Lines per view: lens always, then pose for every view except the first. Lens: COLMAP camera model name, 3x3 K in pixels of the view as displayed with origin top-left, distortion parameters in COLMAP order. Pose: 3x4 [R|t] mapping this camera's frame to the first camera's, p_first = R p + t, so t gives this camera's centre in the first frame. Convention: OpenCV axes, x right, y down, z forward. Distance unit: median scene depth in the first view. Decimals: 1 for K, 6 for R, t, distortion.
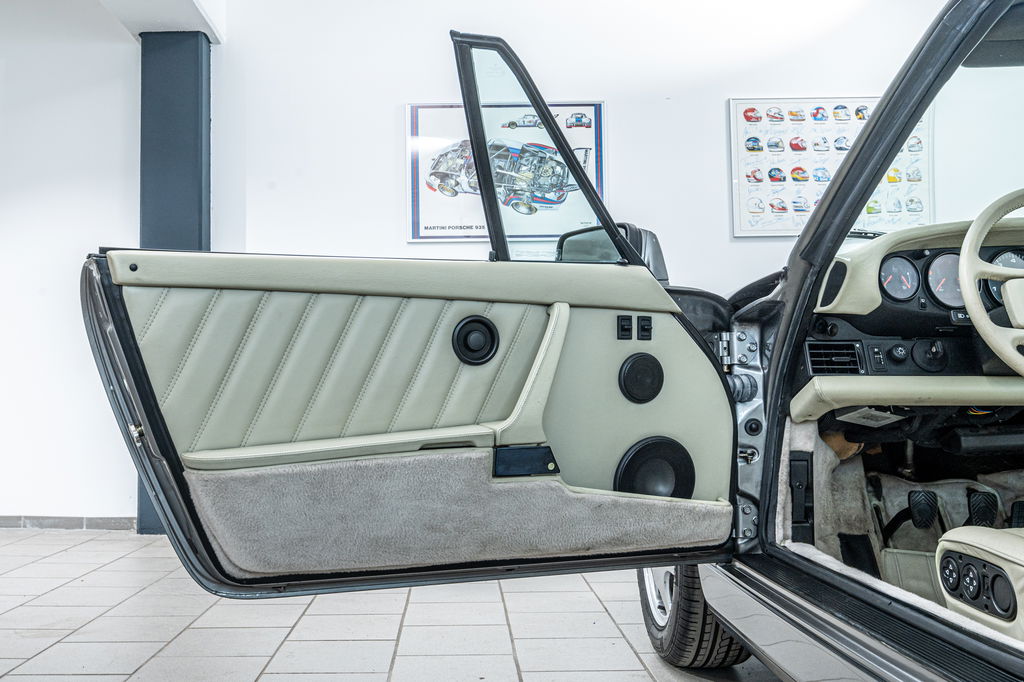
lens RADIAL K [[841.4, 0, 512.0], [0, 841.4, 341.0], [0, 0, 1]] dist [0.005855, 0.009980]
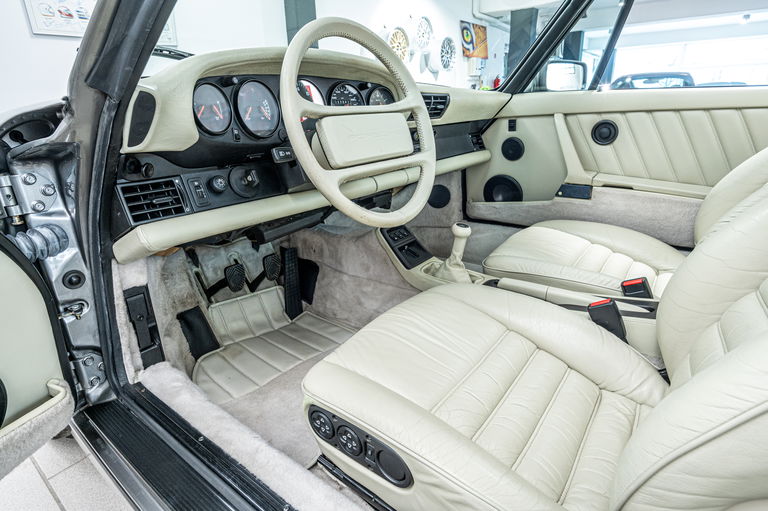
lens RADIAL K [[415.2, 0, 384.0], [0, 415.2, 255.5], [0, 0, 1]] dist [-0.026492, -0.001794]
pose [[0.618419, -0.273253, 0.736811, 0.183556], [-0.000780, 0.937385, 0.348293, -0.075008], [-0.785849, -0.215965, 0.579483, 0.511981]]
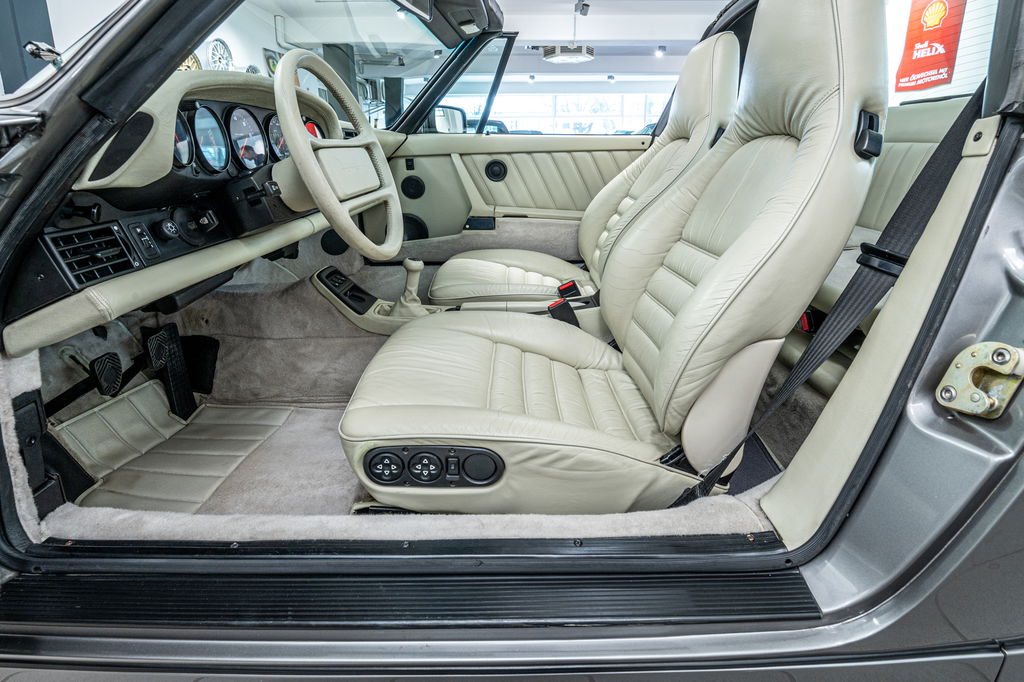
lens RADIAL K [[480.7, 0, 523.0], [0, 480.7, 254.0], [0, 0, 1]] dist [-0.051365, -0.000617]
pose [[-0.000821, -0.211384, 0.977403, 0.025514], [-0.040345, 0.976614, 0.211179, -0.066570], [-0.999185, -0.039260, -0.009330, 0.636801]]
